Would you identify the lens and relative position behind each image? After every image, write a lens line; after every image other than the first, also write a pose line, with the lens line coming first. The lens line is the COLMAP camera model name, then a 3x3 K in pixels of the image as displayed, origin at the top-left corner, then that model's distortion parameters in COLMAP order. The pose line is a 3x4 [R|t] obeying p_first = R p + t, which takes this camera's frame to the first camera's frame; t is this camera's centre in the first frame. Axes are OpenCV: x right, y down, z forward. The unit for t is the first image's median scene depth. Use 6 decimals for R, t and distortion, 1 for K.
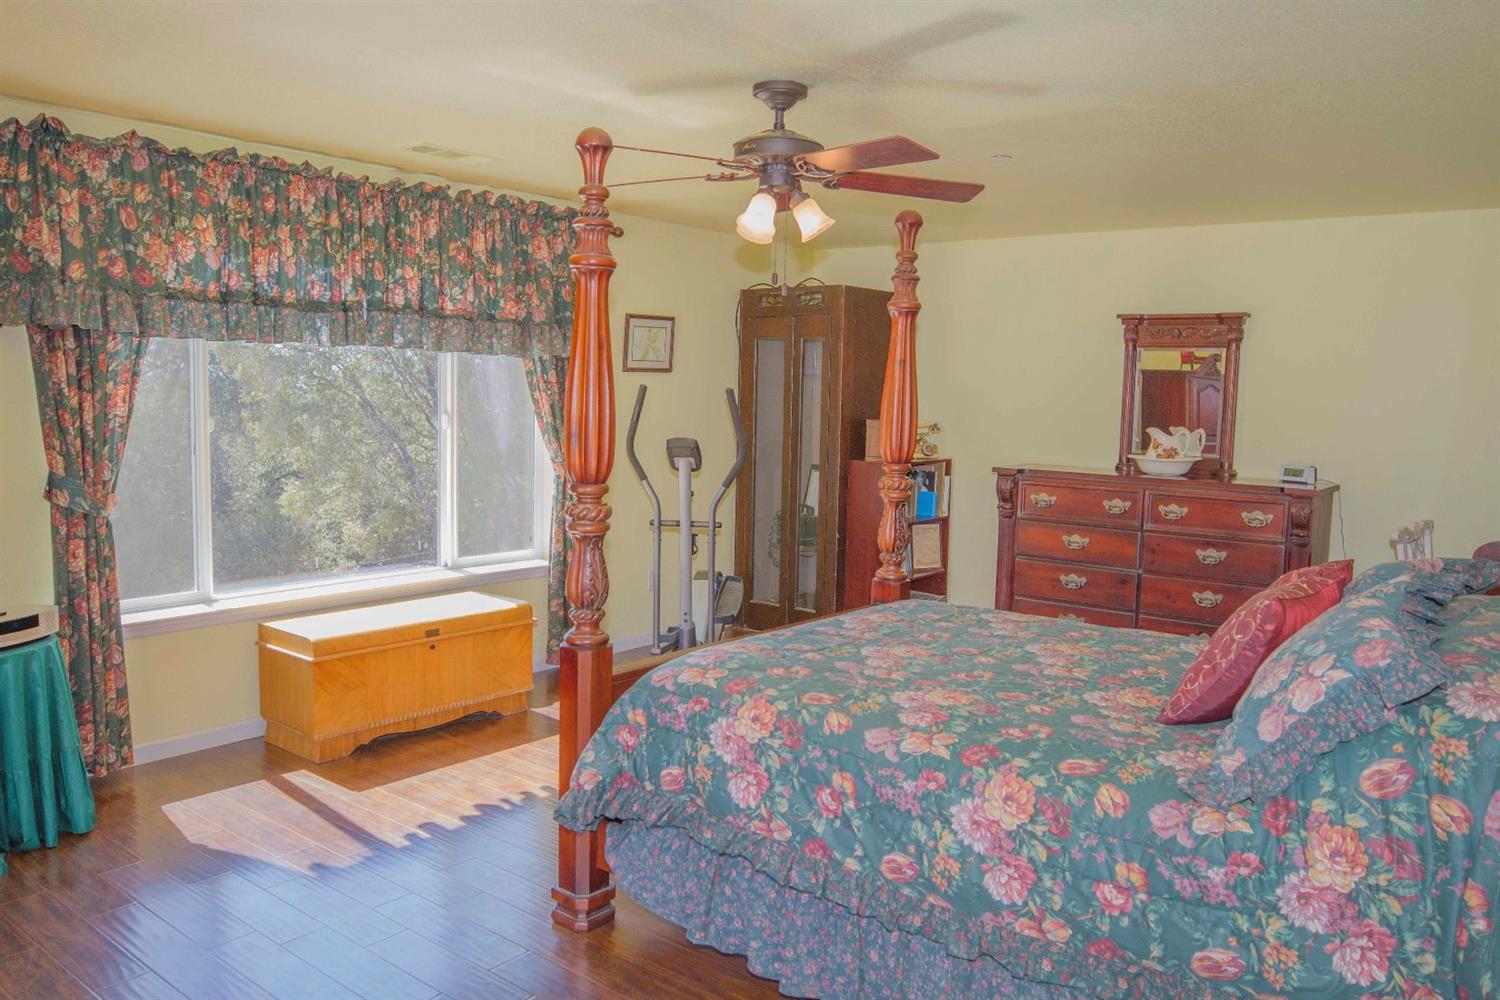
lens RADIAL K [[1119.8, 0, 750.0], [0, 1119.8, 500.0], [0, 0, 1]] dist [-0.049572, 0.003973]
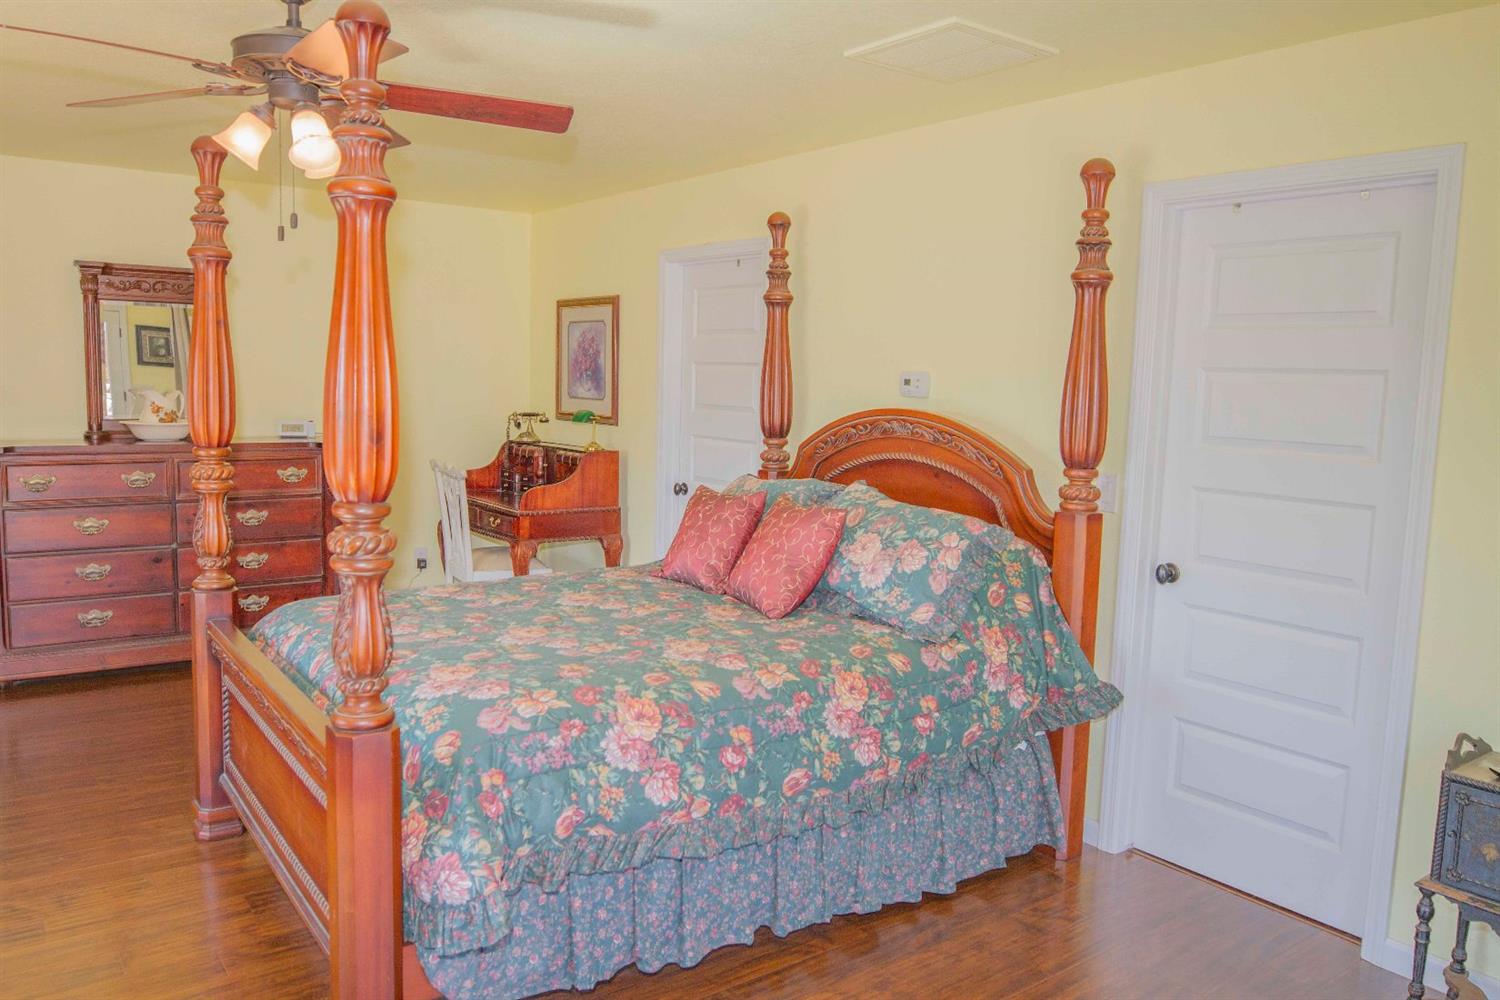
lens RADIAL K [[1100.4, 0, 750.0], [0, 1100.4, 500.0], [0, 0, 1]] dist [-0.044001, 0.002541]
pose [[0.261326, -0.128021, 0.956723, -0.535890], [0.074585, 0.990880, 0.112219, -0.055014], [-0.962365, 0.042031, 0.268491, 0.410654]]
